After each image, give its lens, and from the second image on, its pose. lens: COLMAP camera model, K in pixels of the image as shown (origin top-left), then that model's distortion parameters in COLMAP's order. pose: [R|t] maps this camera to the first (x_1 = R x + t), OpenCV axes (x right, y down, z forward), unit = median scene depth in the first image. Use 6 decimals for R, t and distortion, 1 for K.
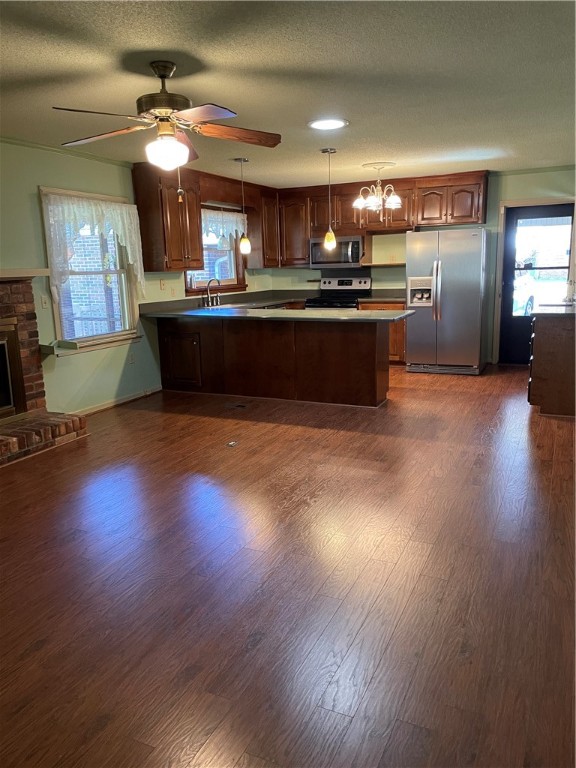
lens RADIAL K [[582.0, 0, 287.8], [0, 582.0, 386.9], [0, 0, 1]] dist [0.026157, -0.004879]
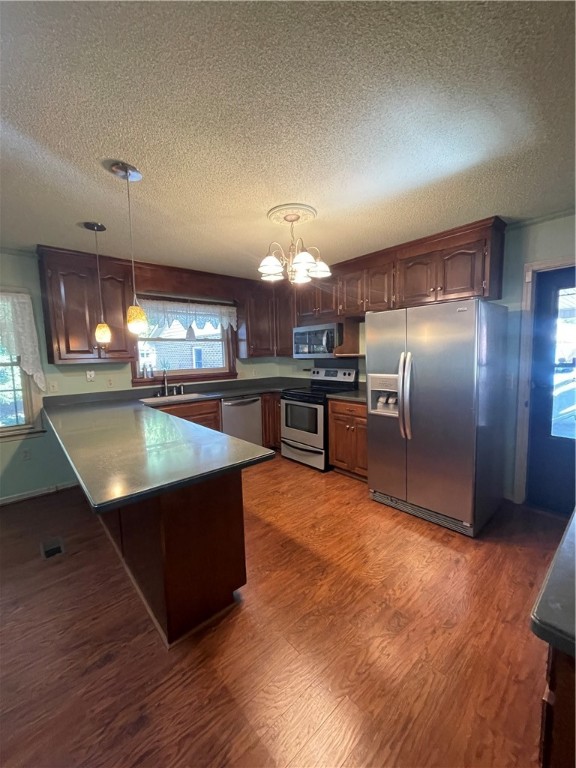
lens RADIAL K [[309.6, 0, 287.4], [0, 309.6, 379.3], [0, 0, 1]] dist [0.004032, 0.000490]
pose [[0.914975, 0.038233, -0.401696, 0.256592], [-0.082157, 0.992300, -0.092689, -0.130009], [0.395059, 0.117810, 0.911070, 0.574513]]
